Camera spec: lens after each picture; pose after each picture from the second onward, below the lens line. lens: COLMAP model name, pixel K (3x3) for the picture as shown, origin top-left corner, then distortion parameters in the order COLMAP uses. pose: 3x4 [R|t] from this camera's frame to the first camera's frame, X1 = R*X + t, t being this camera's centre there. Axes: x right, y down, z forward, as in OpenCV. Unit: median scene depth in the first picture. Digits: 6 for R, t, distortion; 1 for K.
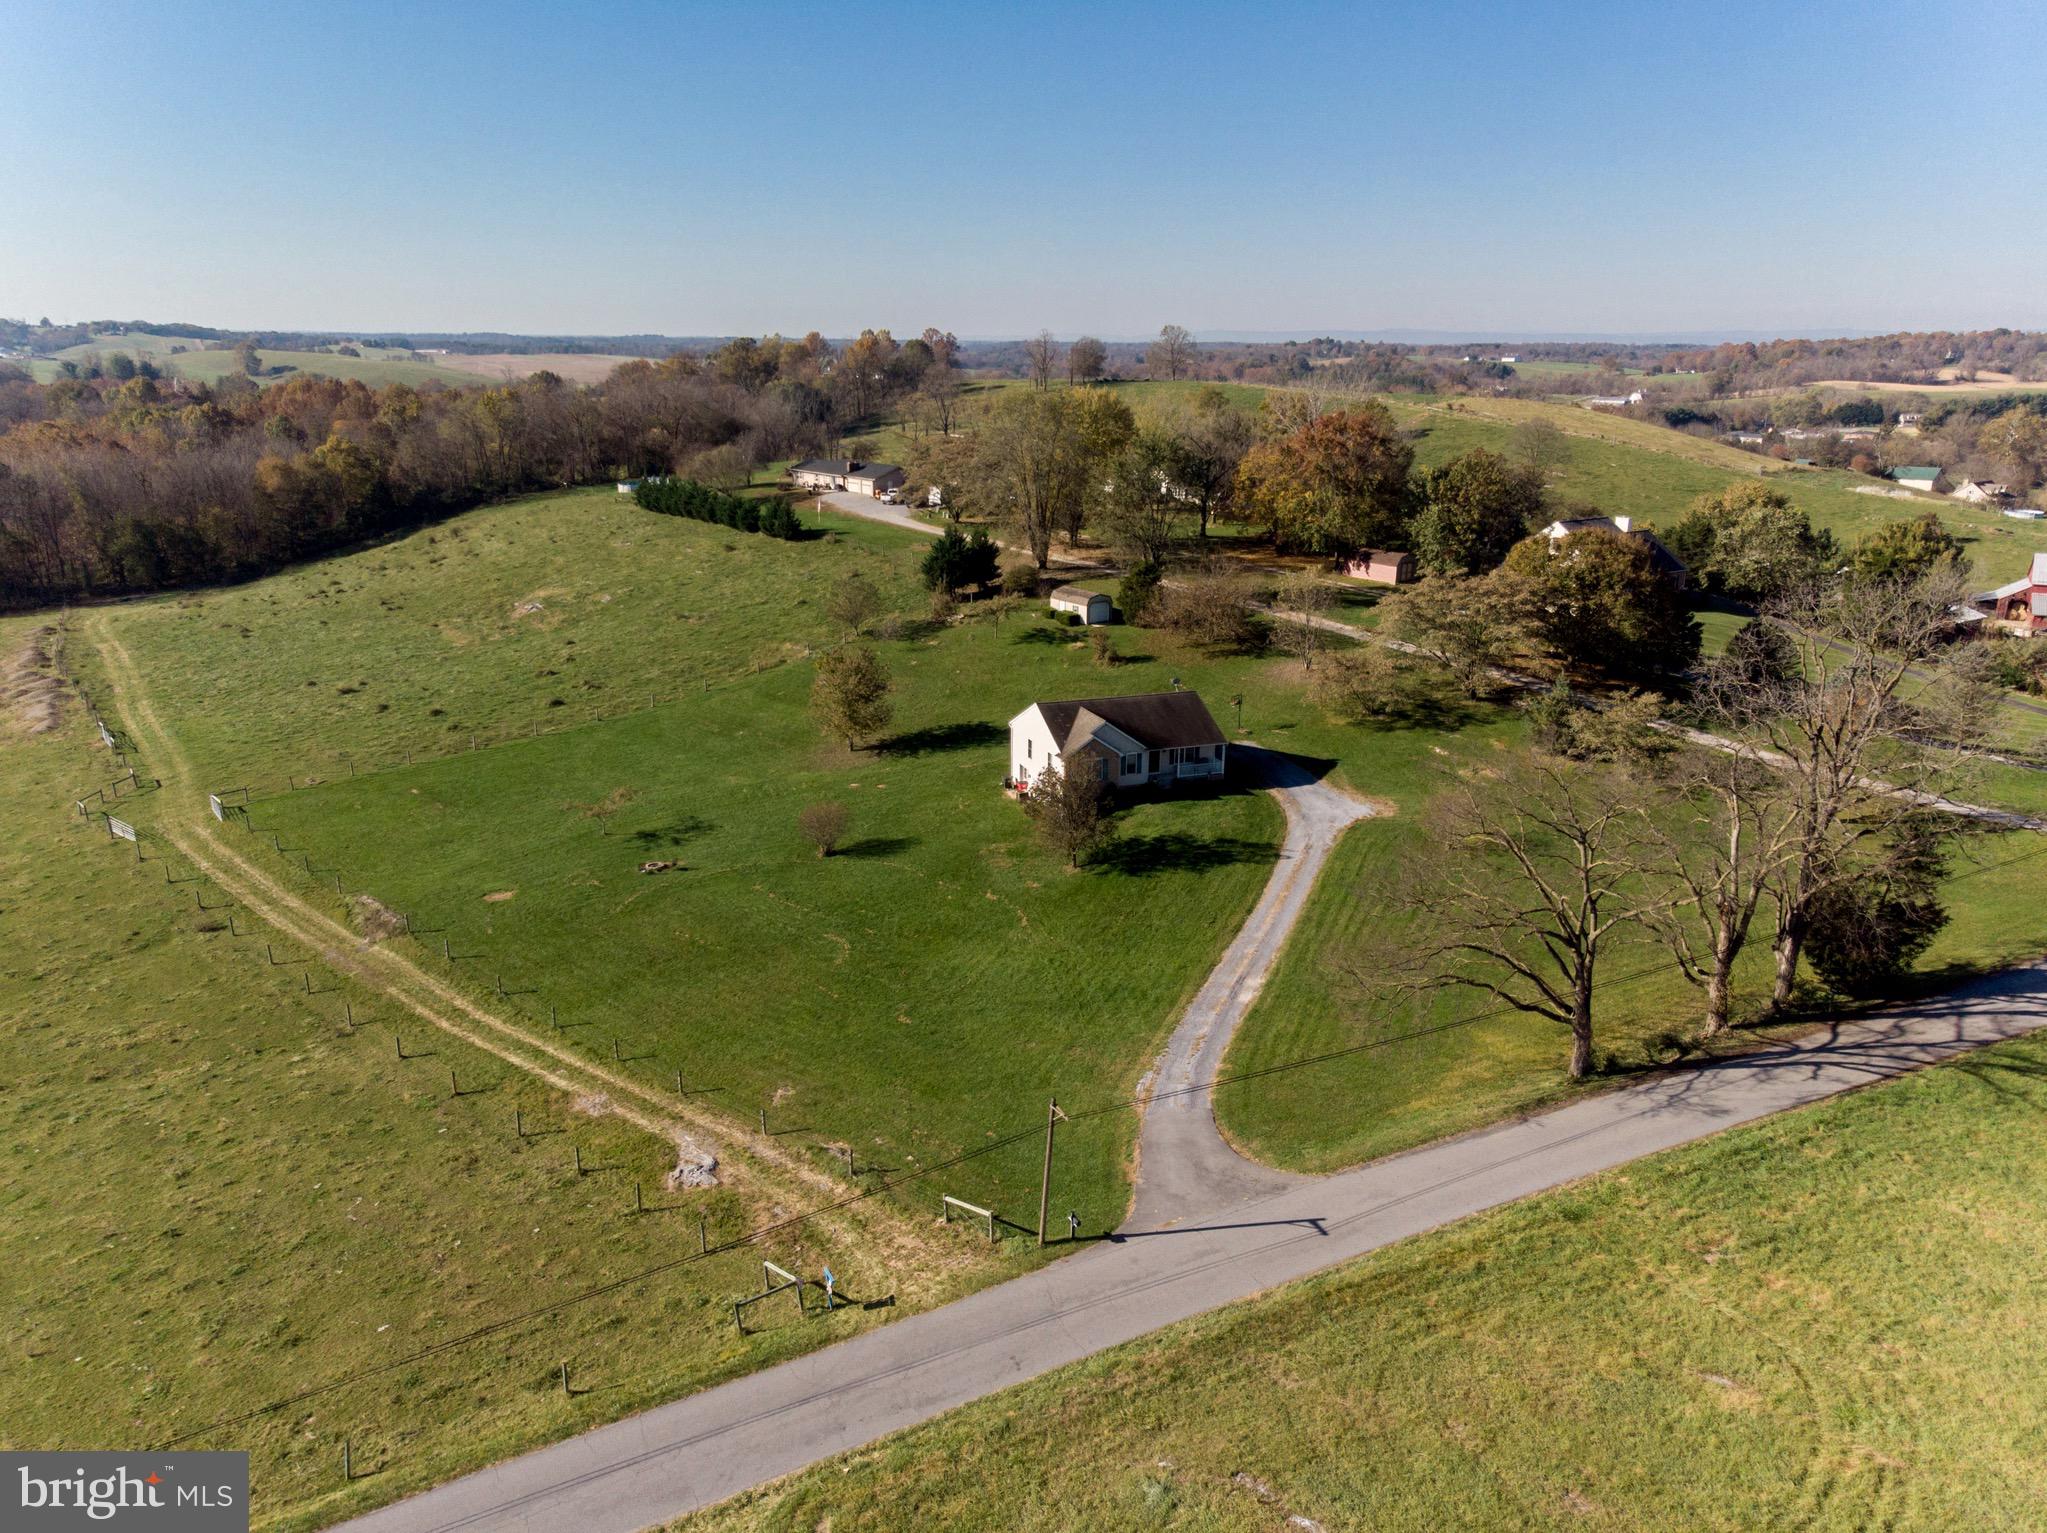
lens RADIAL K [[1548.3, 0, 1056.5], [0, 1548.3, 644.8], [0, 0, 1]] dist [0.059294, -0.005217]
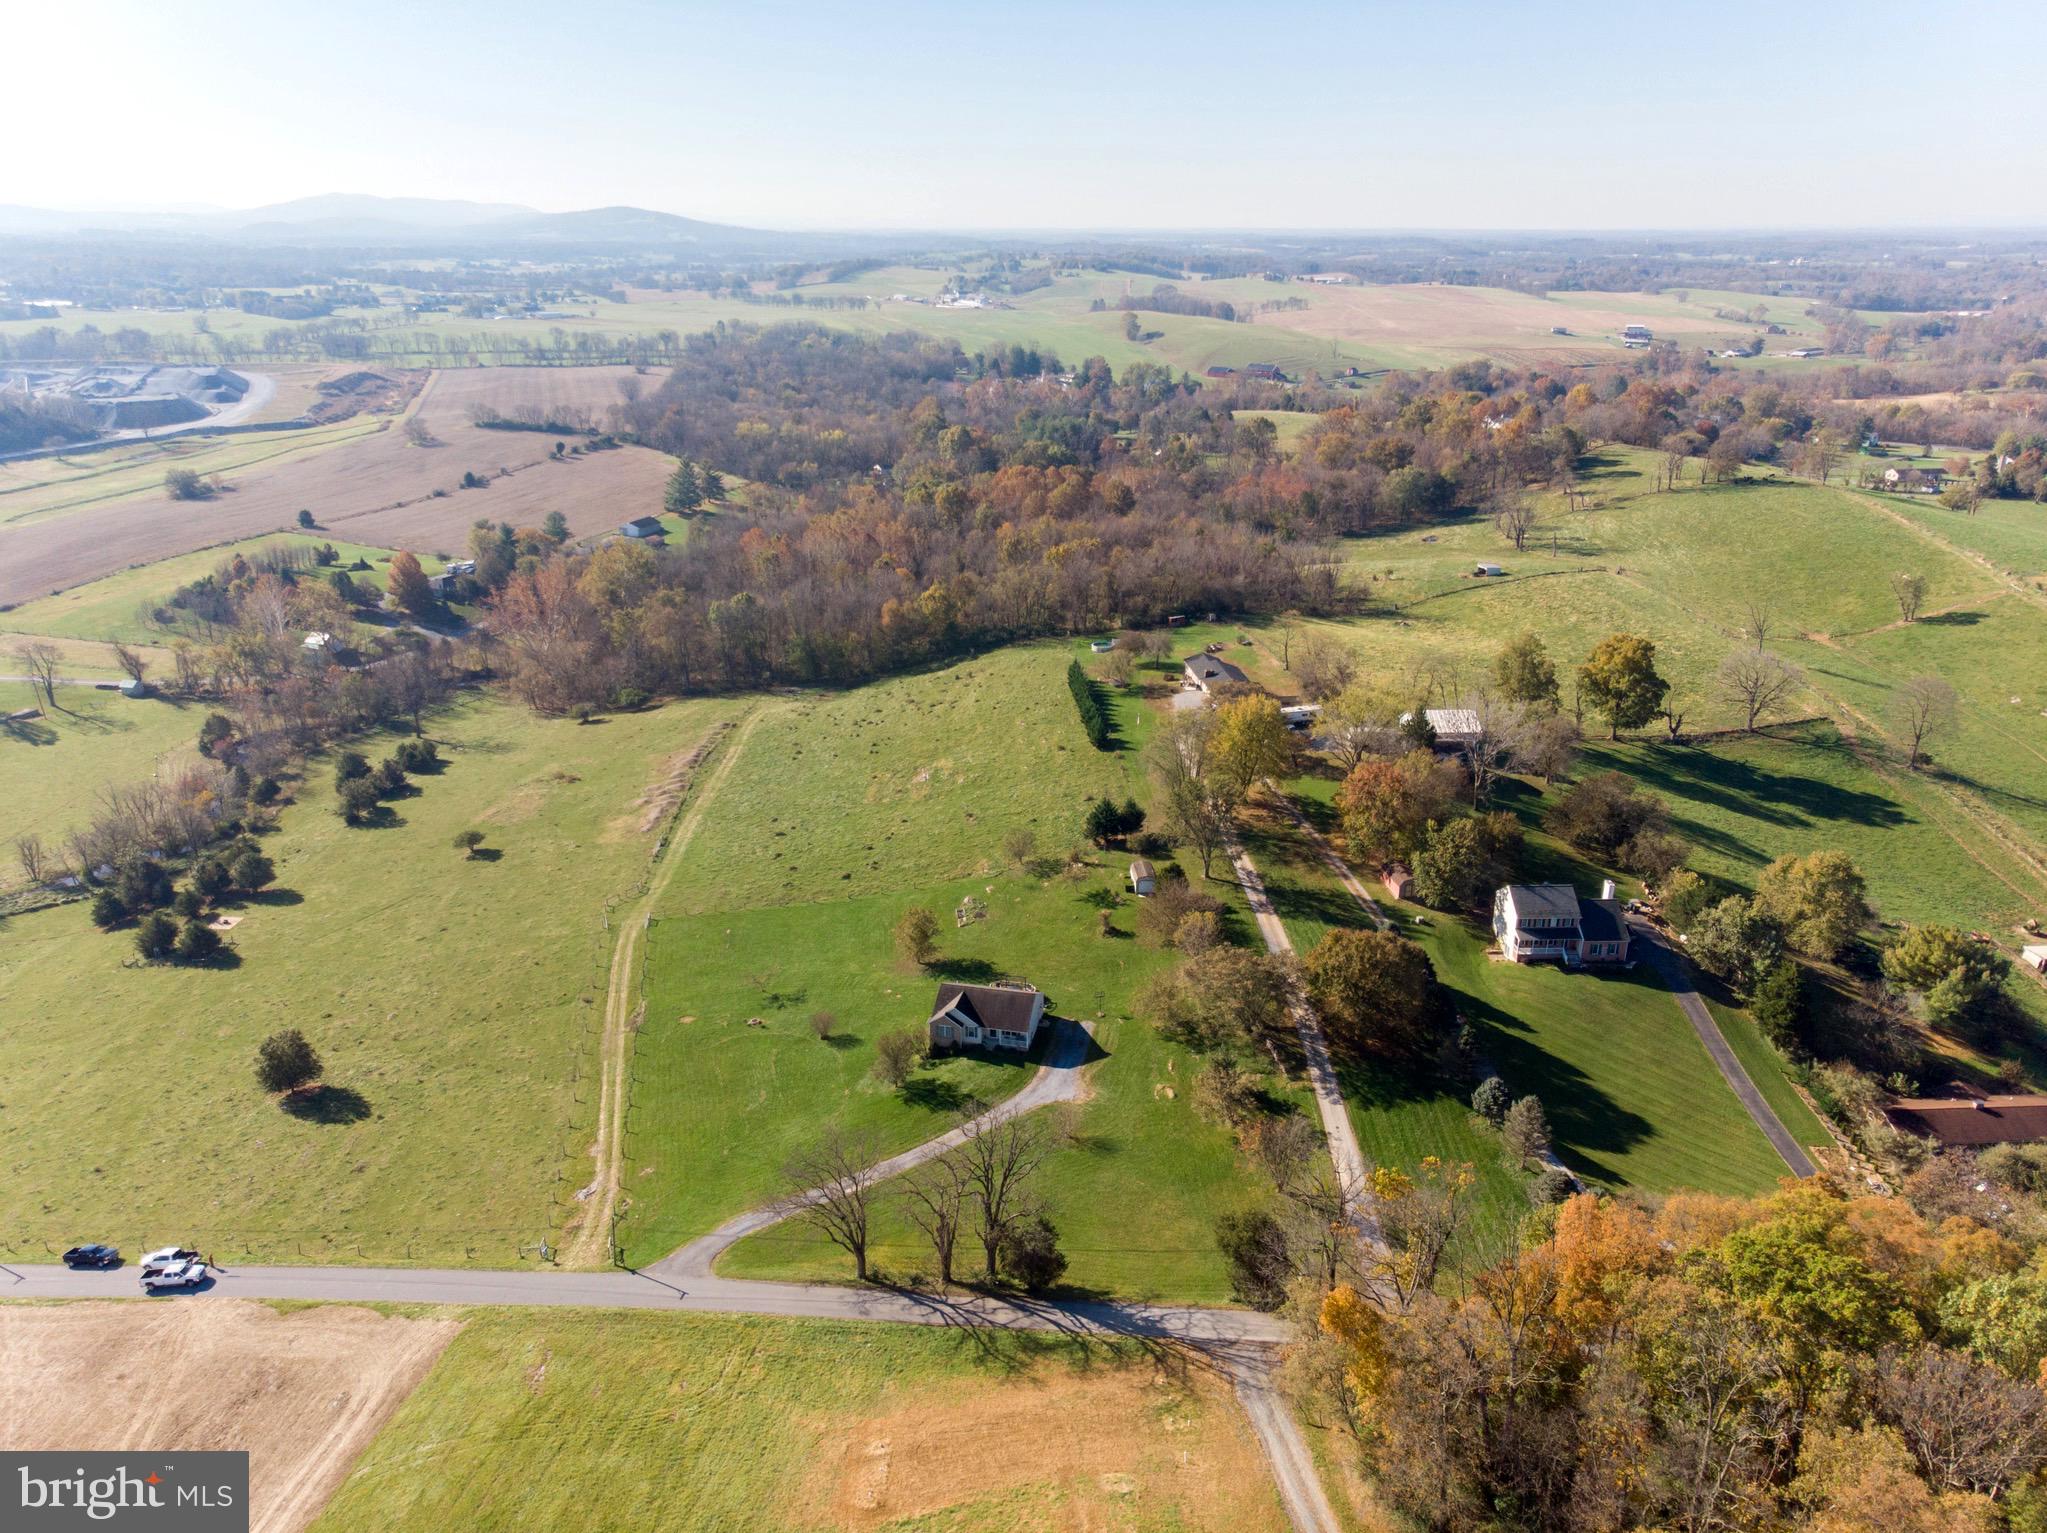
lens RADIAL K [[1596.4, 0, 1030.2], [0, 1596.4, 679.0], [0, 0, 1]] dist [0.049173, -0.002385]
pose [[0.821866, 0.151724, -0.549105, 1.042932], [-0.099401, 0.987288, 0.124021, -0.553796], [0.560942, -0.047347, 0.826500, -0.462303]]
